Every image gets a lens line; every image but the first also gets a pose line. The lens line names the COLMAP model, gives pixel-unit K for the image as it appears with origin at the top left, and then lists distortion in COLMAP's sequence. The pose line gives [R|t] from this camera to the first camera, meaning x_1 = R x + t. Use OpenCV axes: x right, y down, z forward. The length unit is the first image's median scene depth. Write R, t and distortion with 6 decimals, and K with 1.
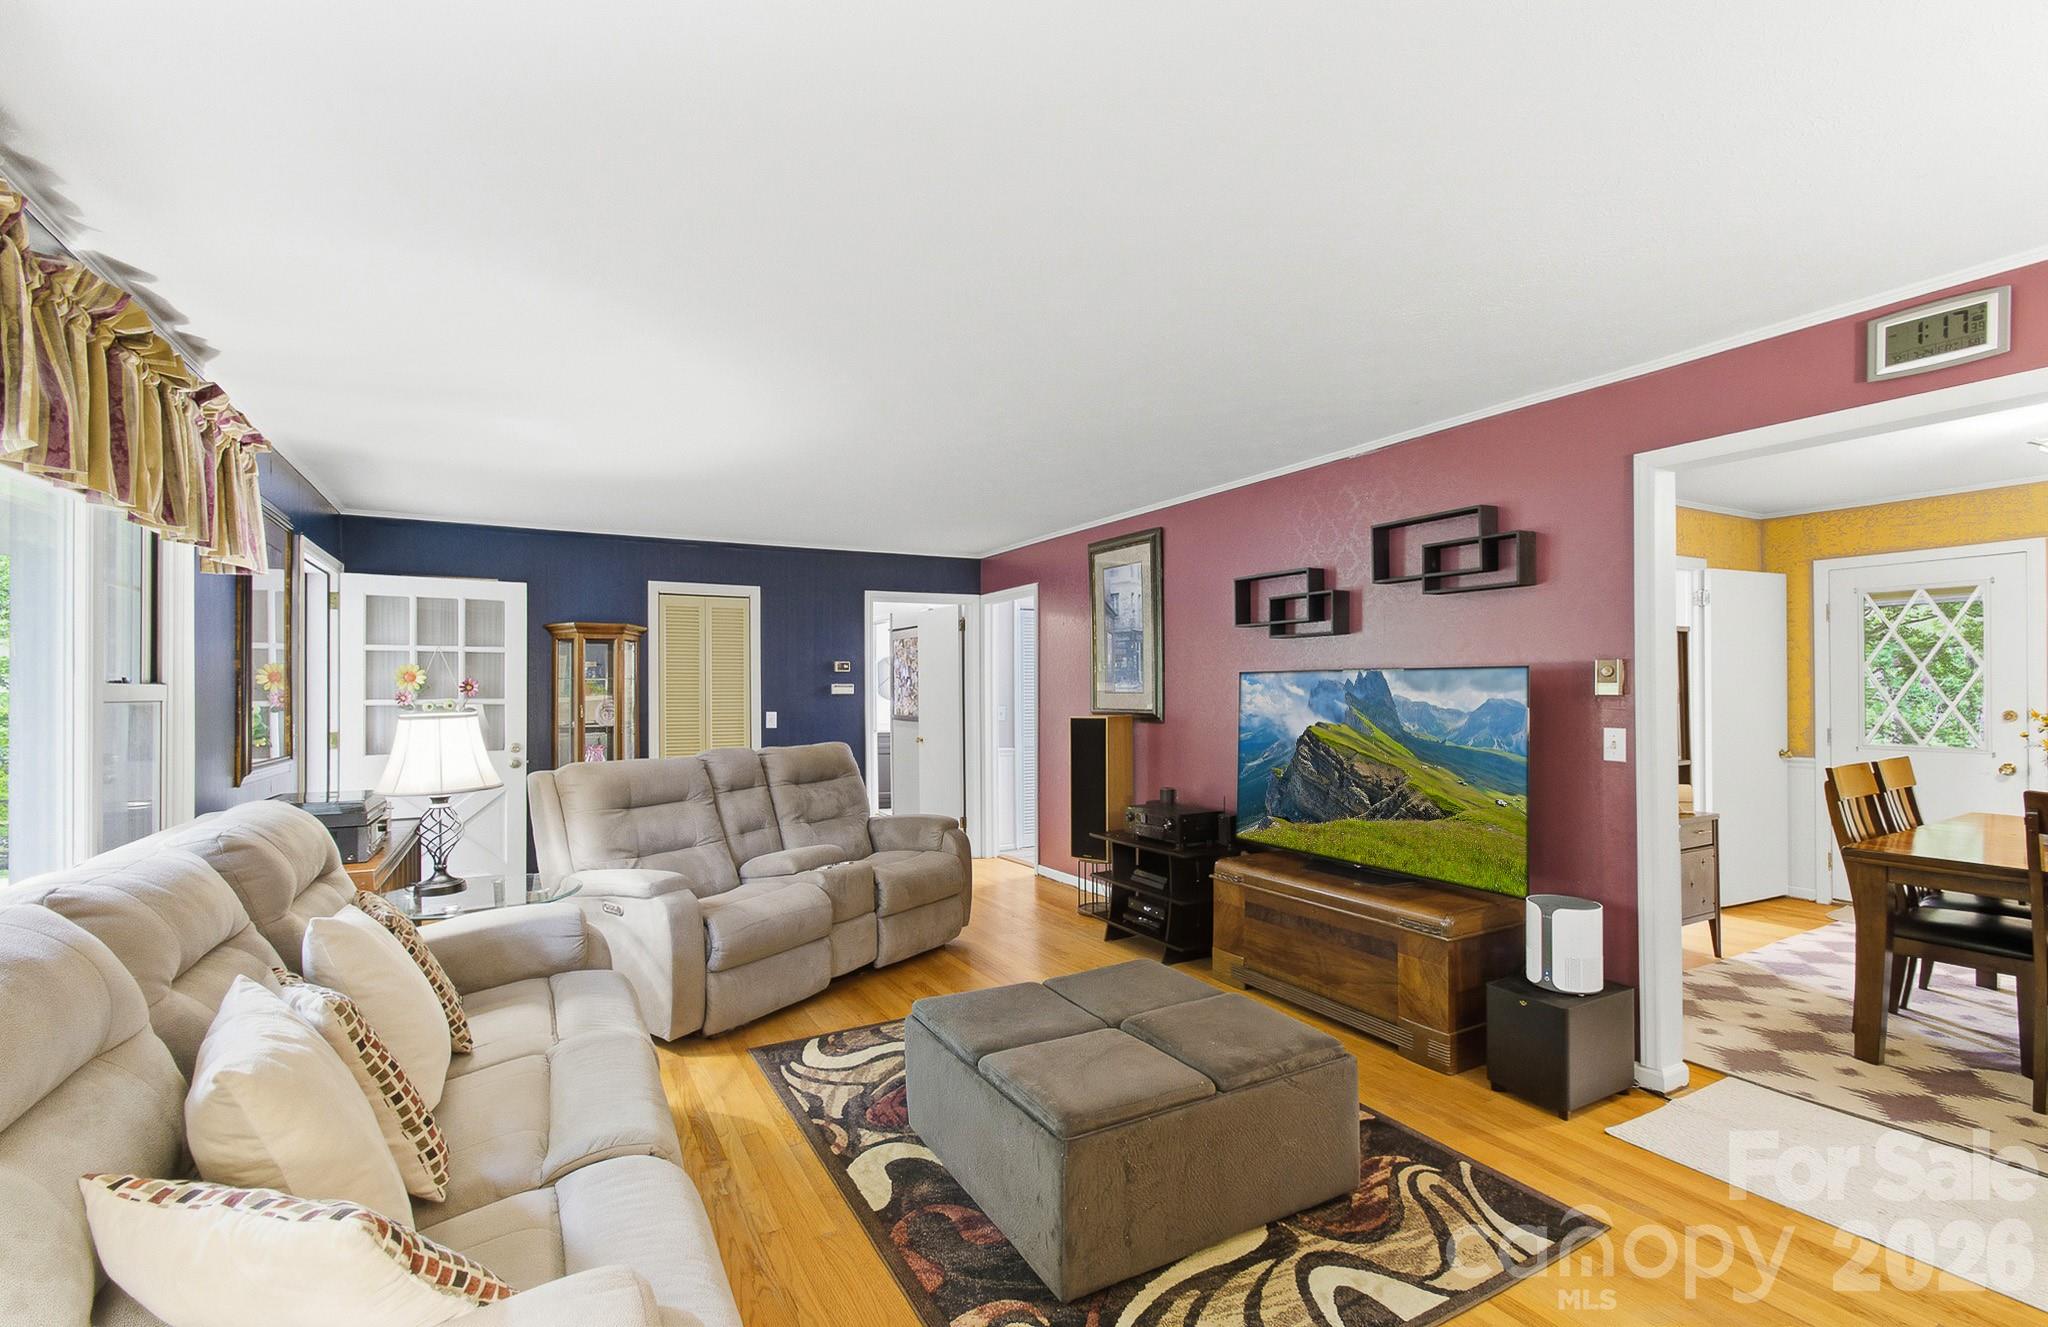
lens RADIAL K [[883.1, 0, 1014.0], [0, 883.1, 688.0], [0, 0, 1]] dist [-0.002360, 0.006521]
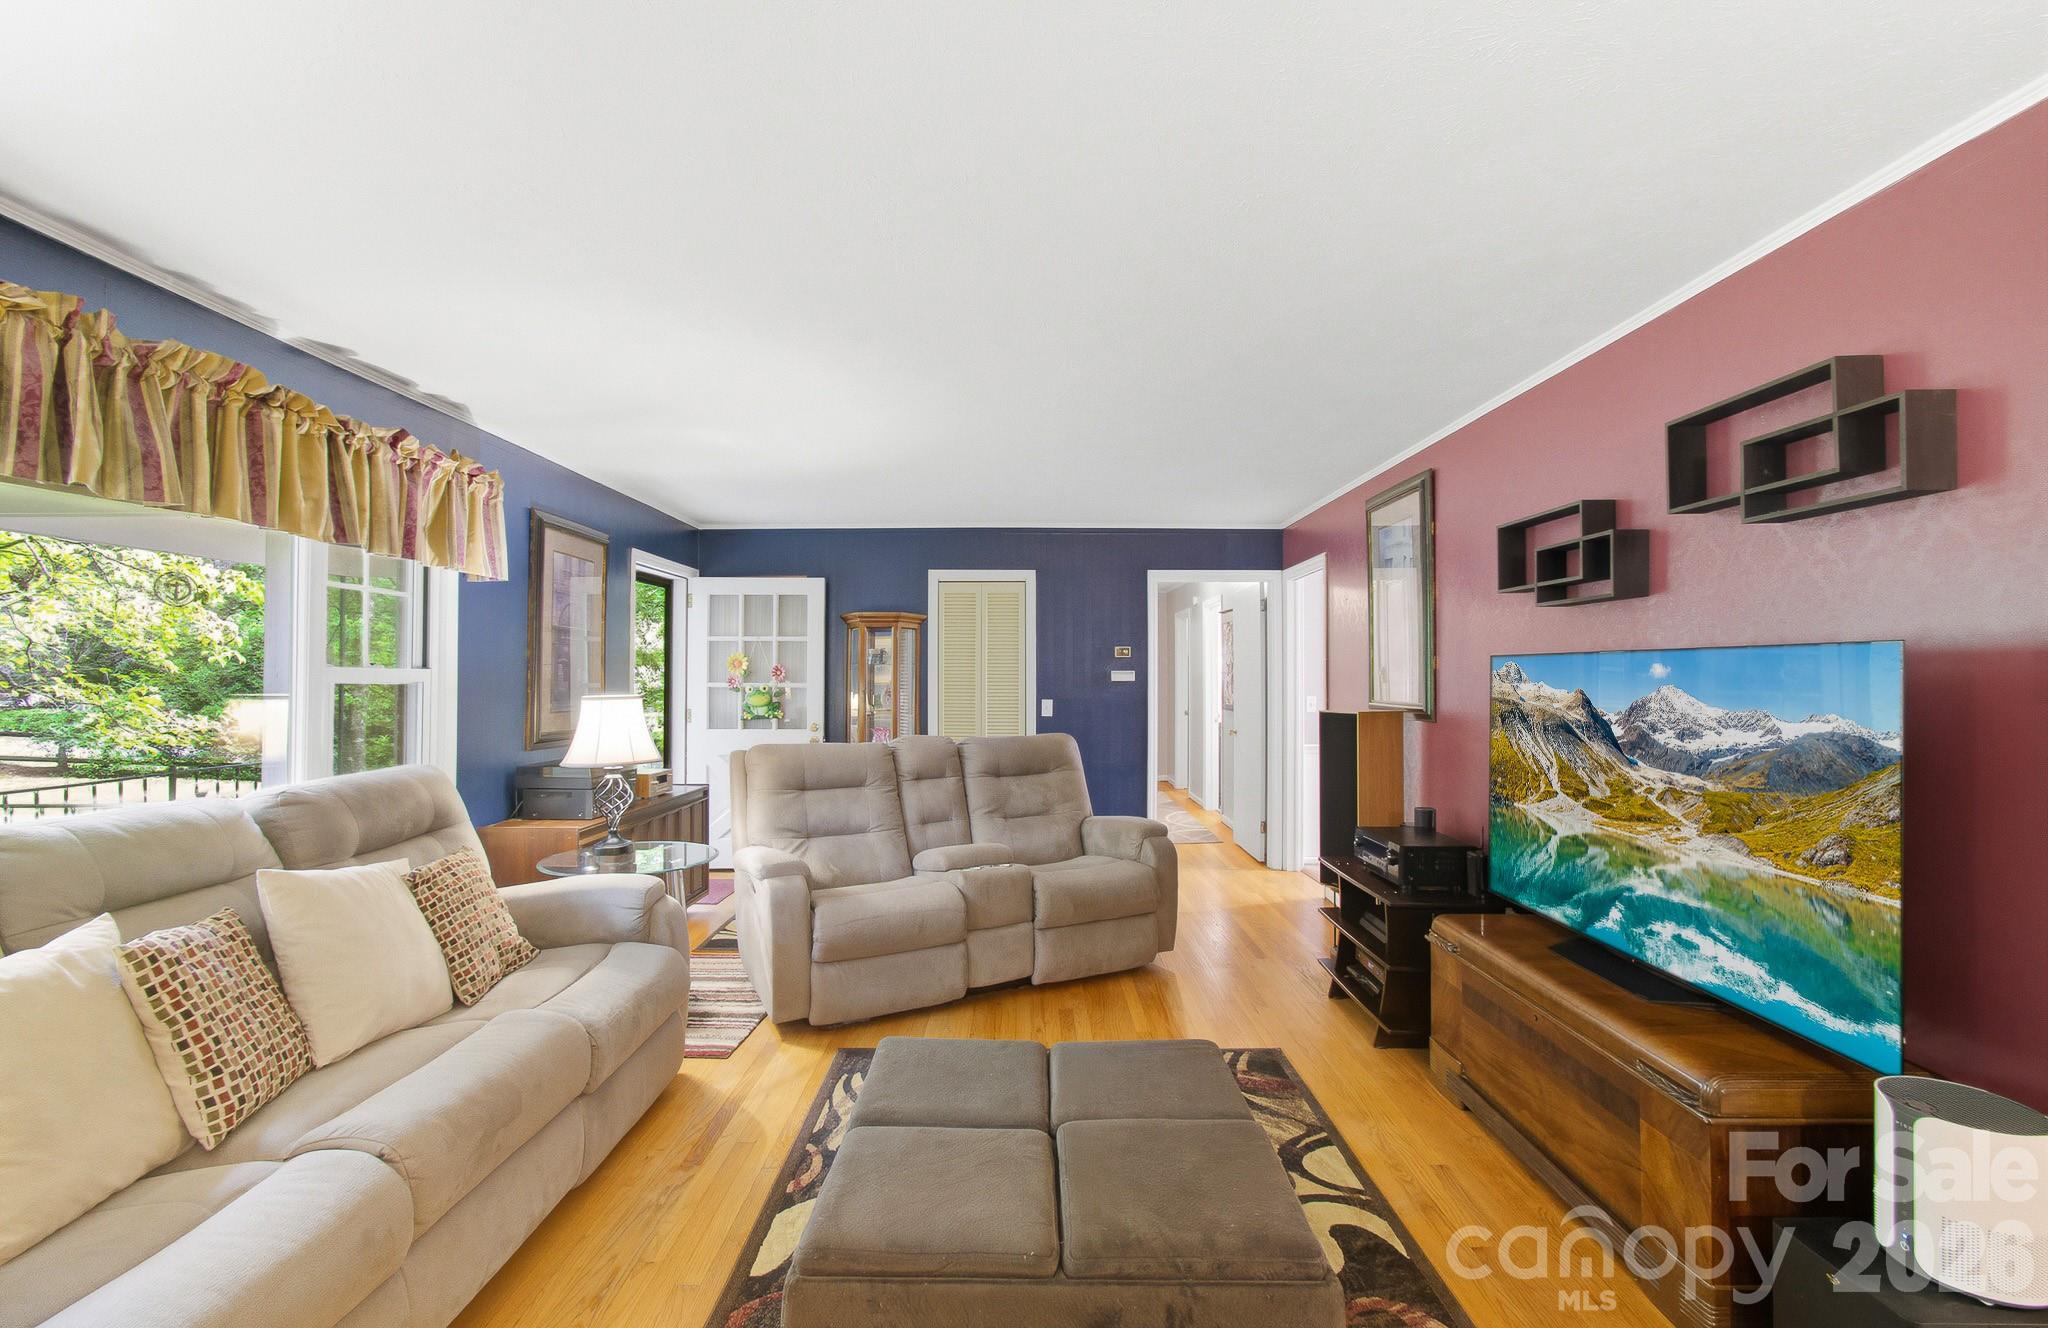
lens RADIAL K [[879.8, 0, 1026.7], [0, 879.8, 668.1], [0, 0, 1]] dist [0.000894, -0.000690]
pose [[0.873871, 0.003089, -0.486149, 0.335859], [-0.007426, 0.999948, -0.006995, -0.001931], [0.486102, 0.009723, 0.873848, 0.246634]]
